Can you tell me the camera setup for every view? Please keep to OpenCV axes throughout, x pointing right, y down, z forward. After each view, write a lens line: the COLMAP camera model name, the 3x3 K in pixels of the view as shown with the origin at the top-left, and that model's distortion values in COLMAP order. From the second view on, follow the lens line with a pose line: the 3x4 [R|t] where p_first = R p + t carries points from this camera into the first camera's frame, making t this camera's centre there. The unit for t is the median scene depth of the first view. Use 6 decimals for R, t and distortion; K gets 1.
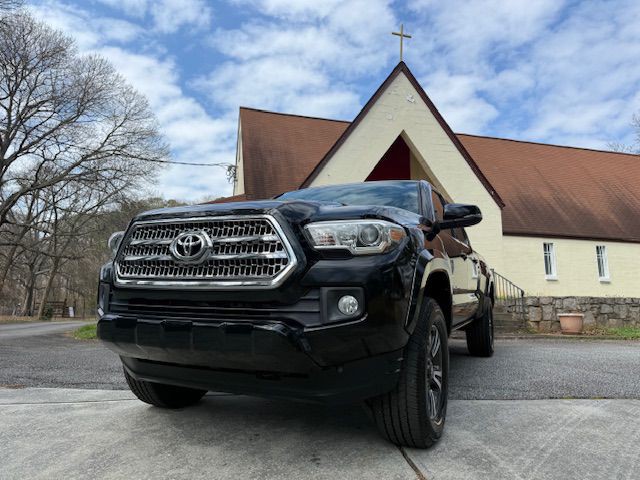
lens RADIAL K [[460.8, 0, 321.4], [0, 460.8, 235.9], [0, 0, 1]] dist [0.010913, -0.013052]
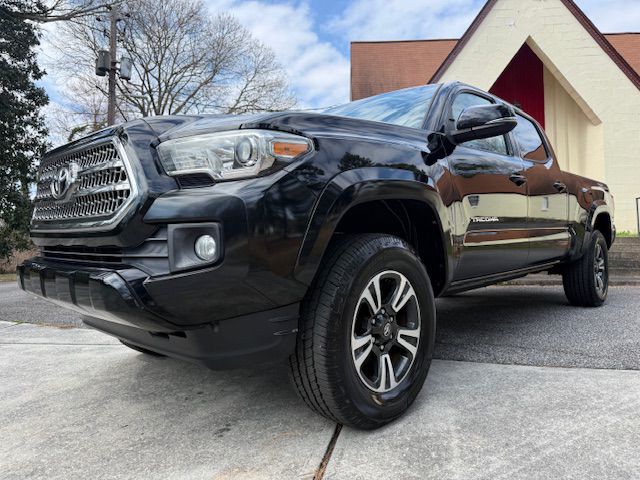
lens RADIAL K [[460.8, 0, 318.5], [0, 460.8, 239.0], [0, 0, 1]] dist [0.010913, -0.013052]
pose [[0.949921, -0.026205, -0.311389, 0.161725], [0.065921, 0.990857, 0.117712, 0.020951], [0.305458, -0.132344, 0.942964, 0.120489]]
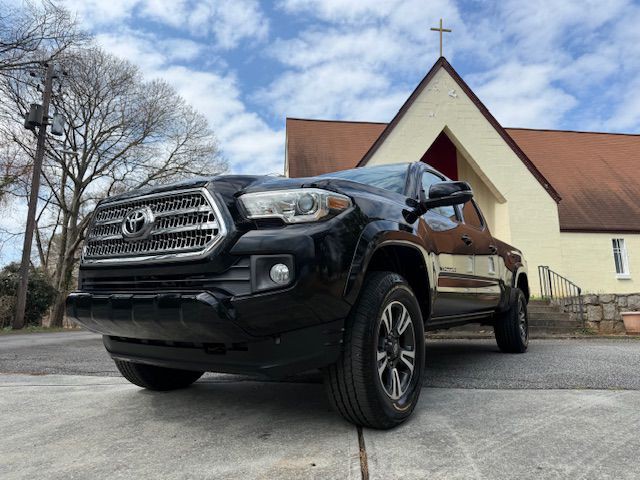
lens RADIAL K [[460.8, 0, 317.7], [0, 460.8, 235.0], [0, 0, 1]] dist [0.010913, -0.013052]
pose [[0.989262, -0.035554, -0.141764, 0.097360], [0.032446, 0.999181, -0.024173, 0.032594], [0.142508, 0.019314, 0.989605, 0.012769]]
